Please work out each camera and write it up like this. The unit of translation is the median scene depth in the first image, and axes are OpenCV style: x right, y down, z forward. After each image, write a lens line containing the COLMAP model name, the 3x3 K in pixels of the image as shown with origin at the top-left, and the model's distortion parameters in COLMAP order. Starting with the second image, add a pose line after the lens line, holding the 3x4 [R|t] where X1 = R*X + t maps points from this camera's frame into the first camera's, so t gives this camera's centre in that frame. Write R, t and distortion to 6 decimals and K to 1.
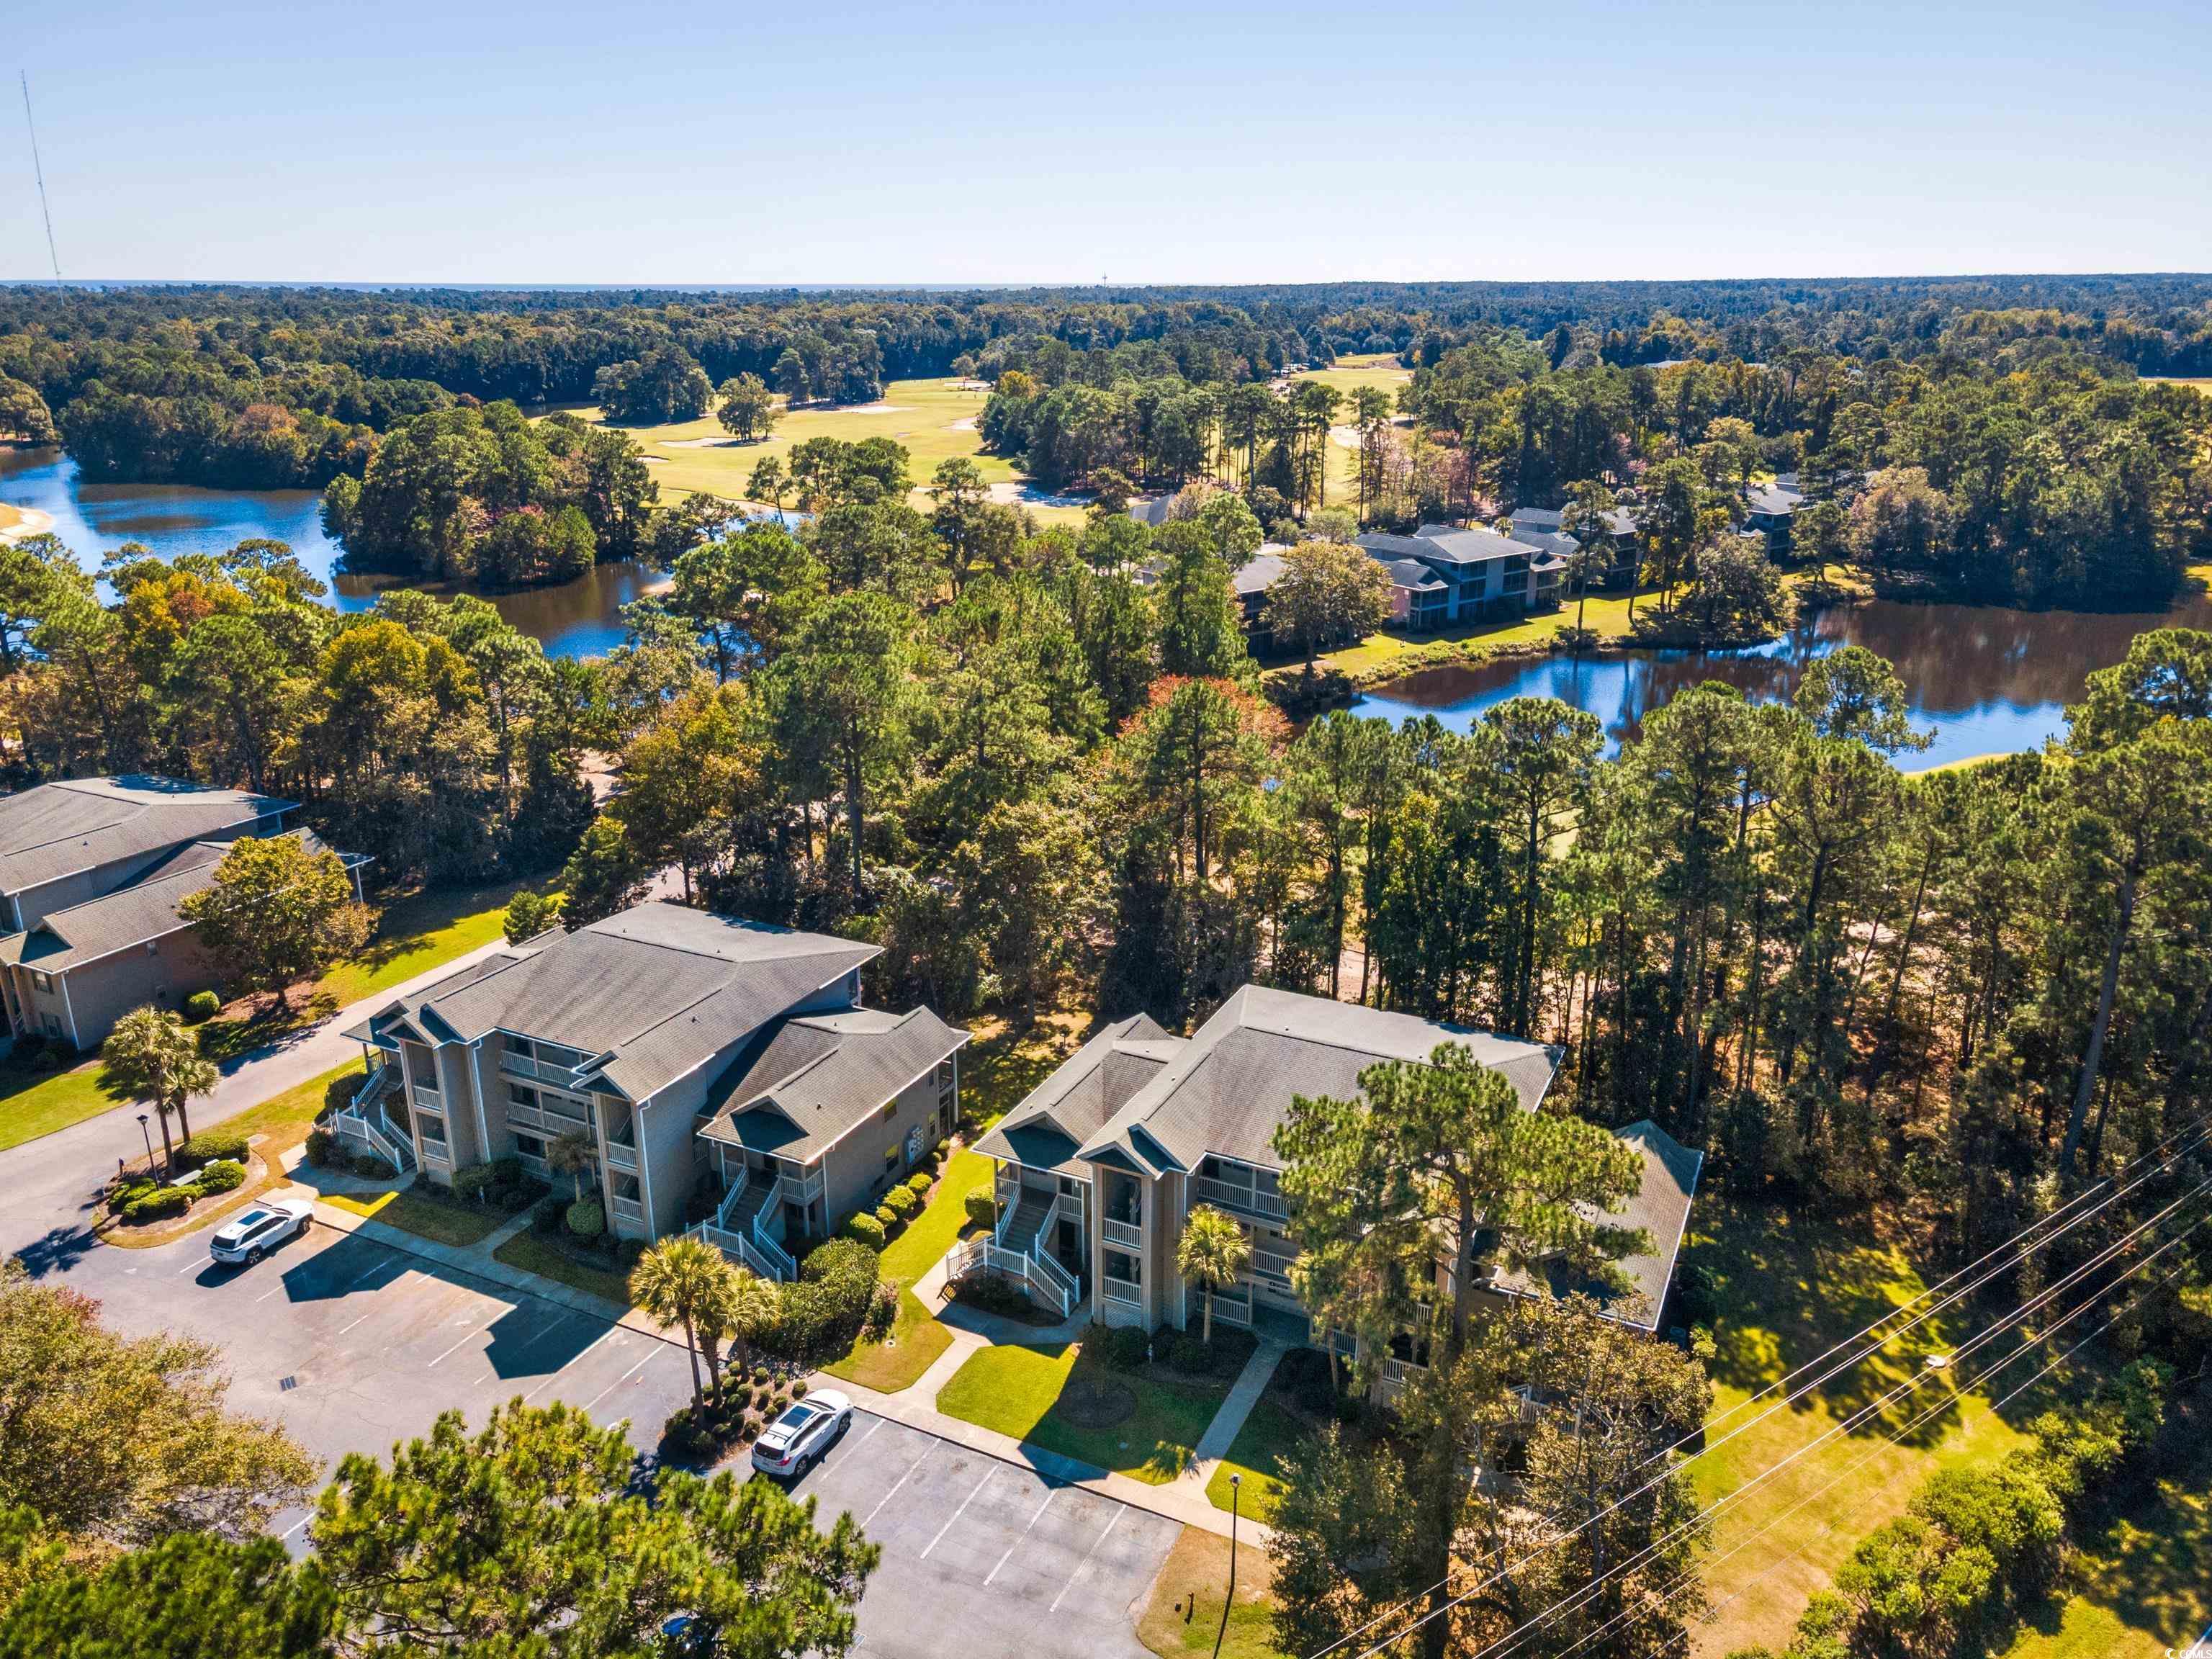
lens RADIAL K [[1597.9, 0, 1100.2], [0, 1597.9, 819.6], [0, 0, 1]] dist [0.038203, -0.000521]
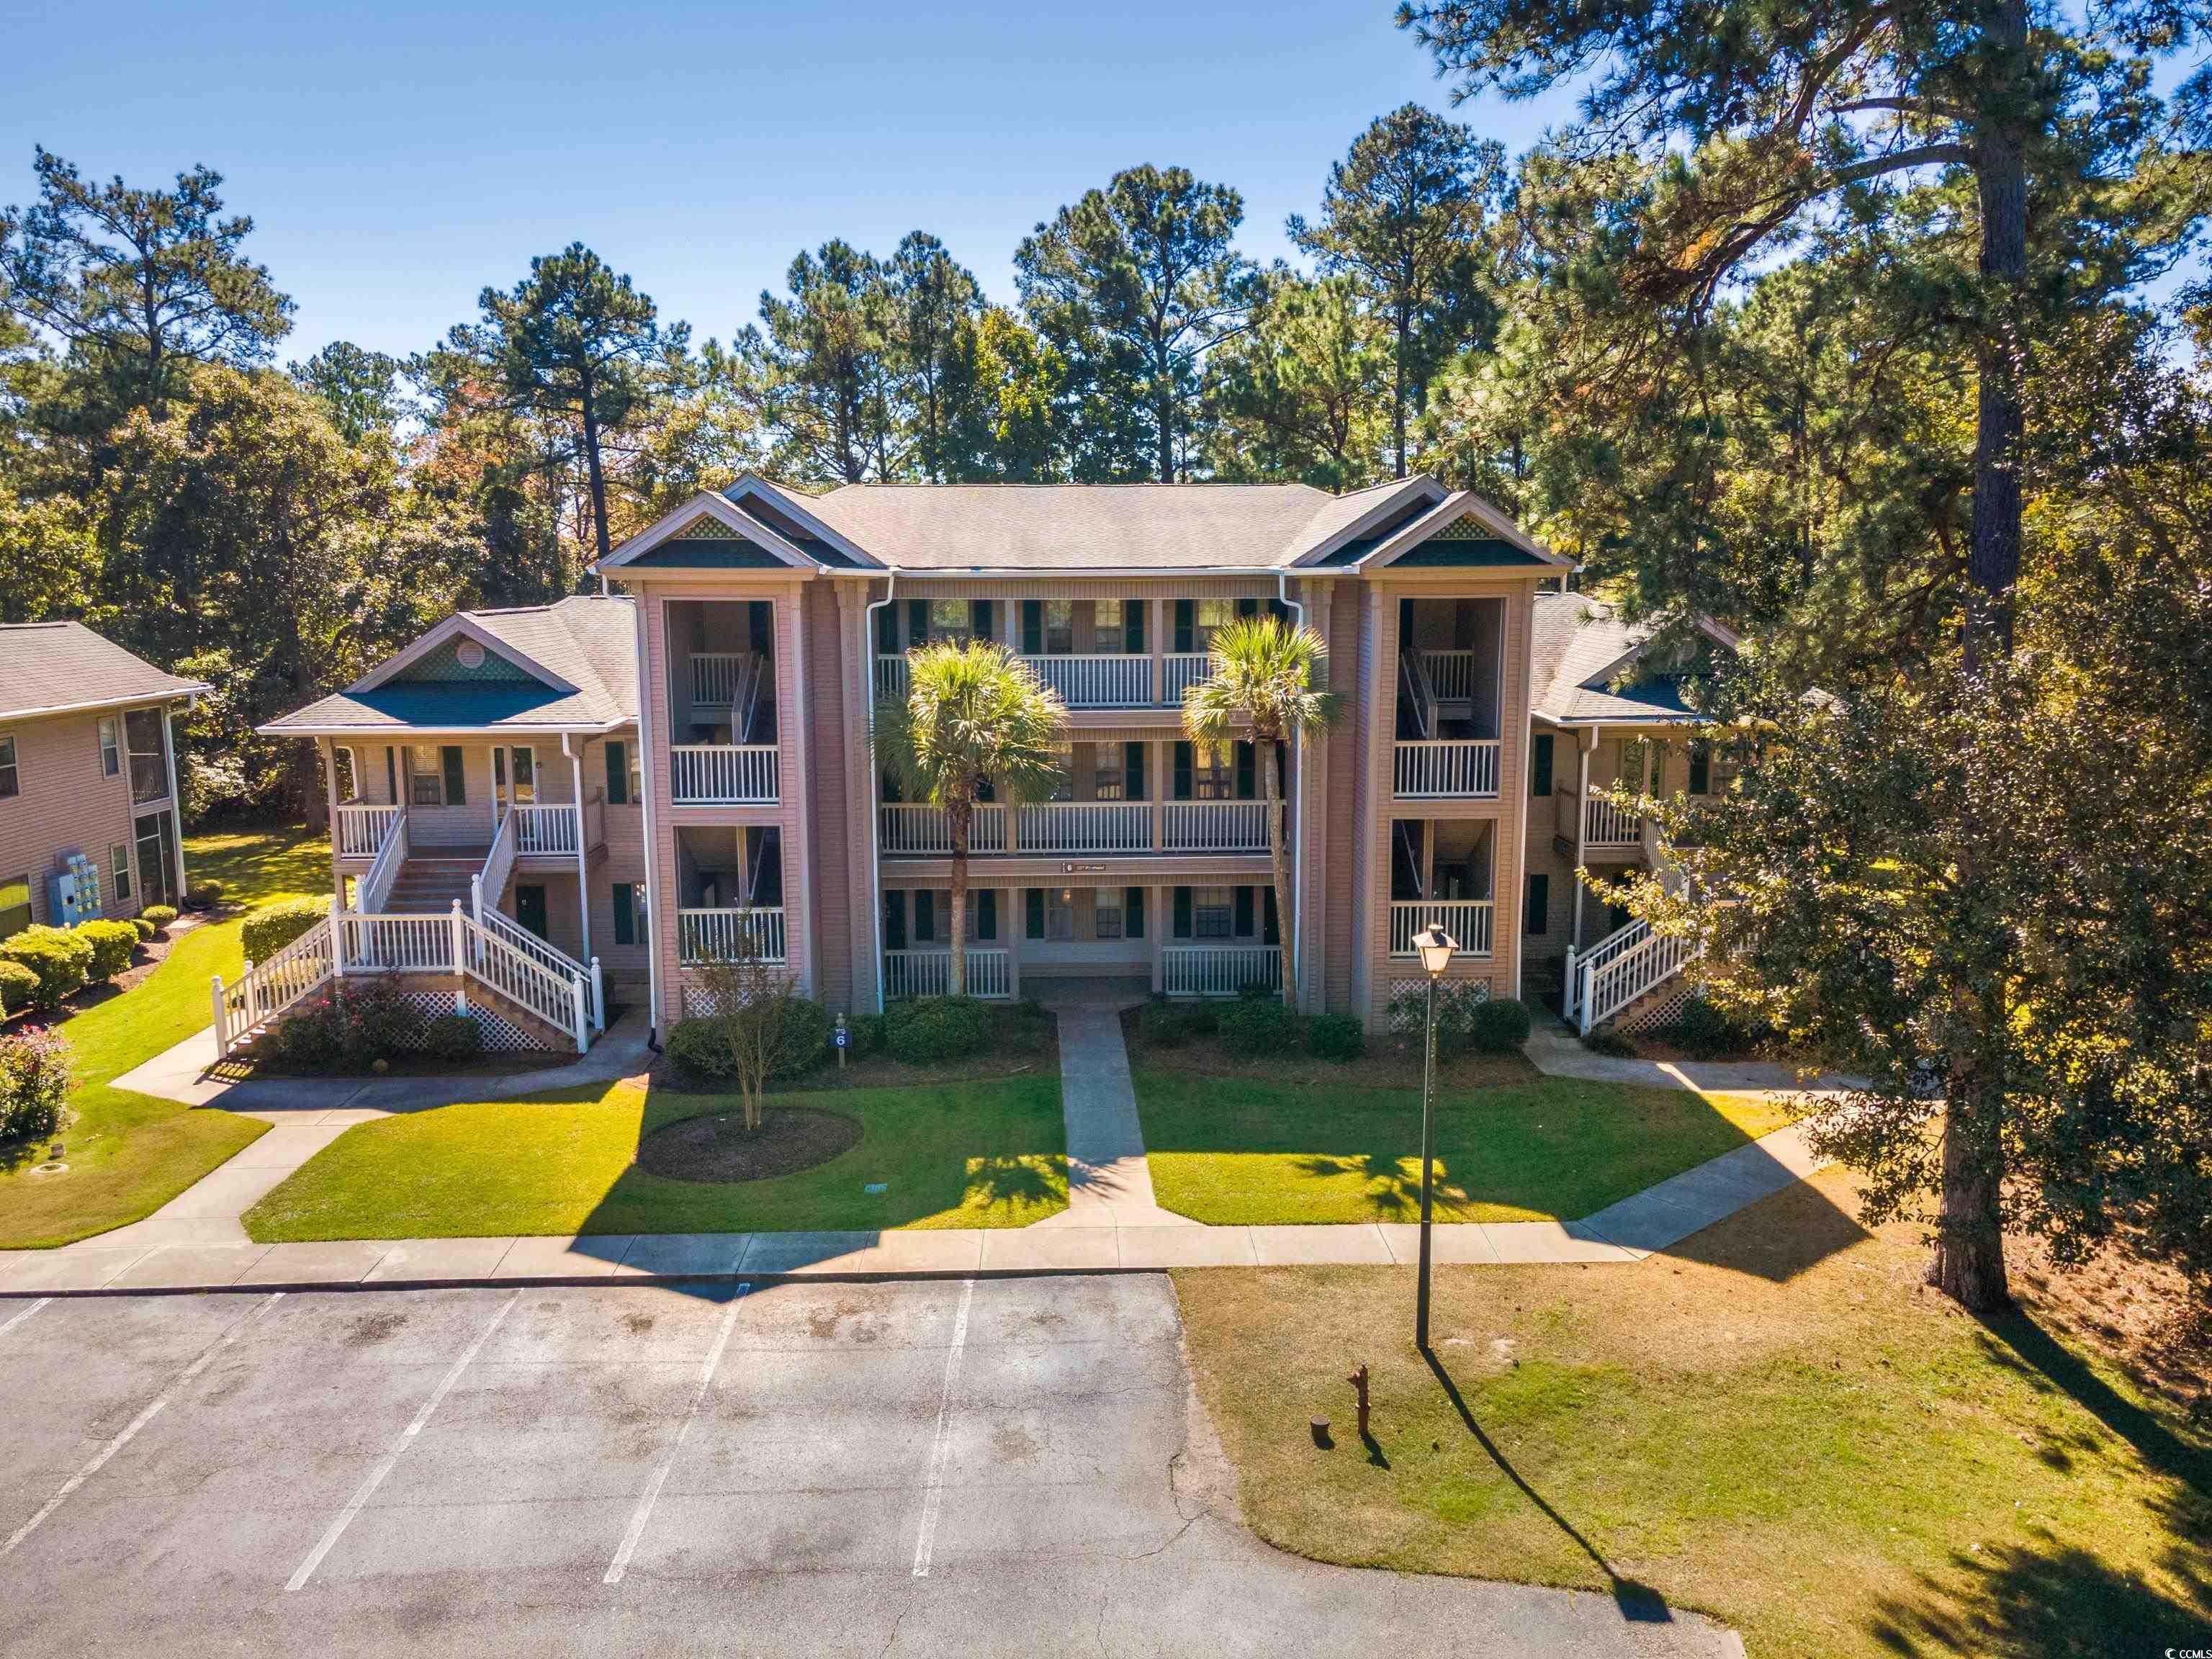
lens RADIAL K [[1597.9, 0, 1100.2], [0, 1597.9, 819.6], [0, 0, 1]] dist [0.038203, -0.000521]
pose [[0.881629, -0.077343, 0.465562, -0.095809], [0.147745, 0.982126, -0.116623, 0.343908], [-0.448221, 0.171602, 0.877298, 0.628942]]
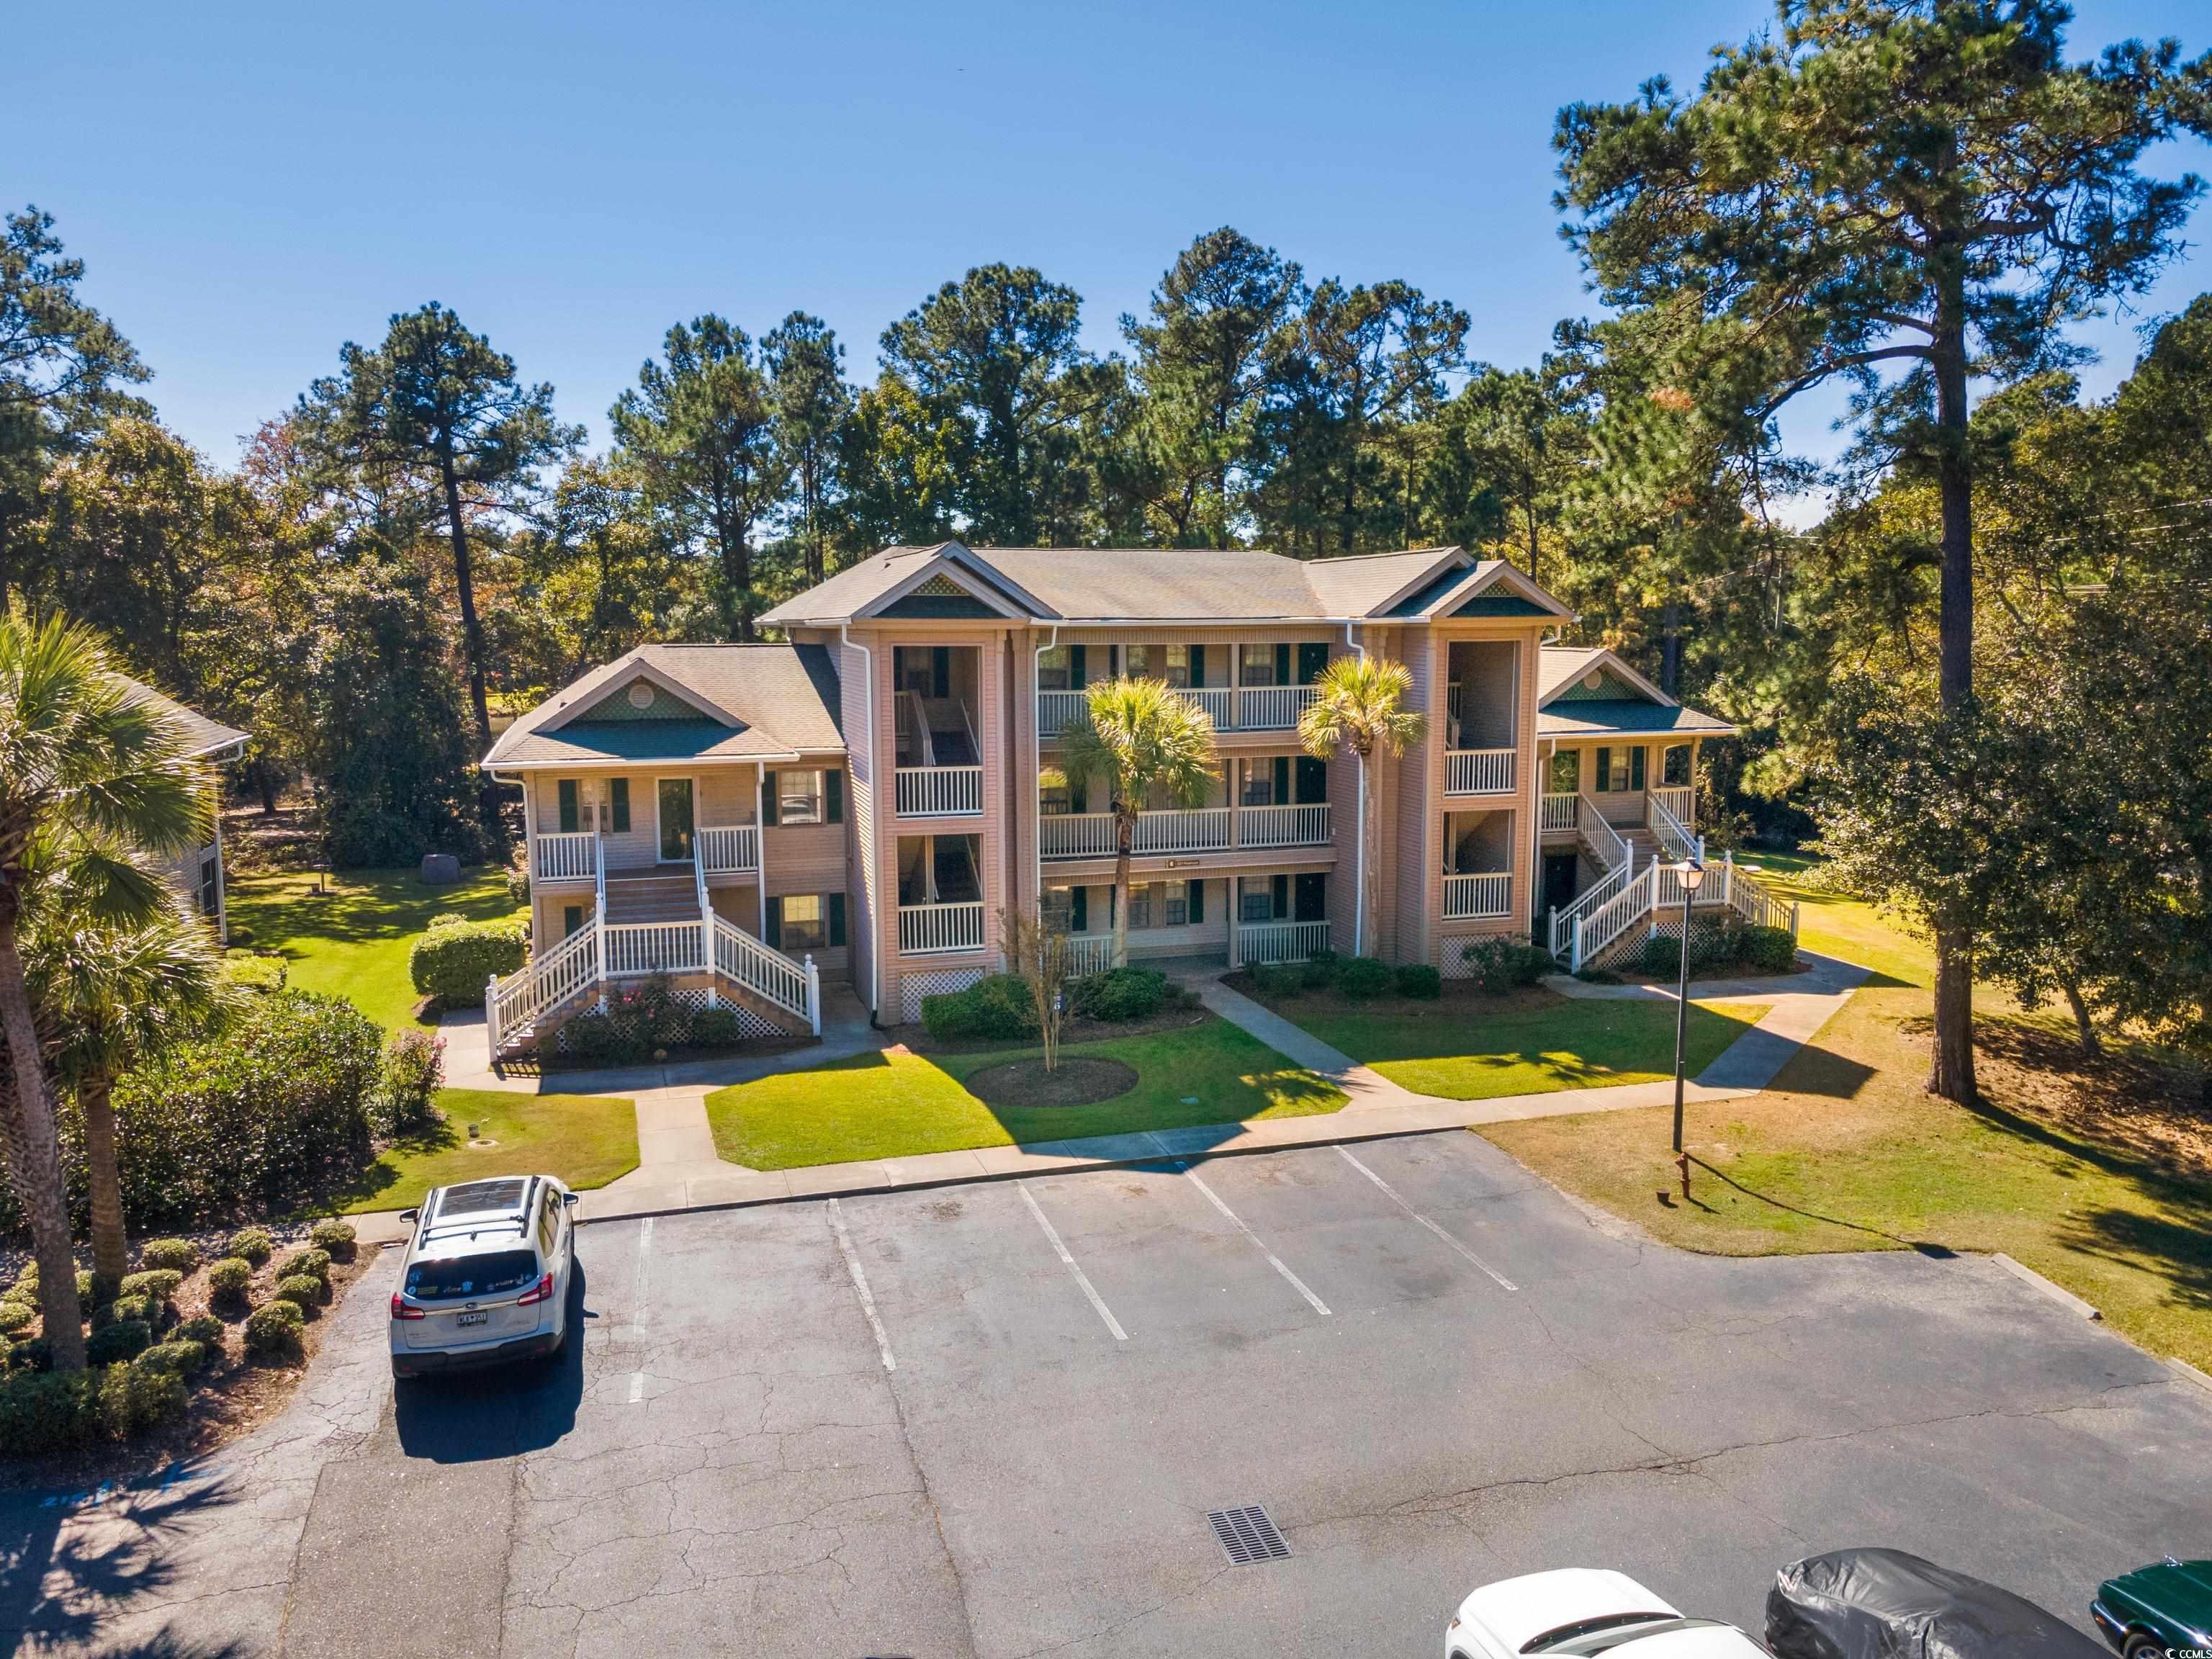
lens RADIAL K [[1597.9, 0, 1100.2], [0, 1597.9, 819.6], [0, 0, 1]] dist [0.038203, -0.000521]
pose [[0.724764, -0.089342, 0.683180, -0.291656], [0.214043, 0.971692, -0.100000, 0.338024], [-0.654907, 0.218706, 0.723370, 0.647364]]
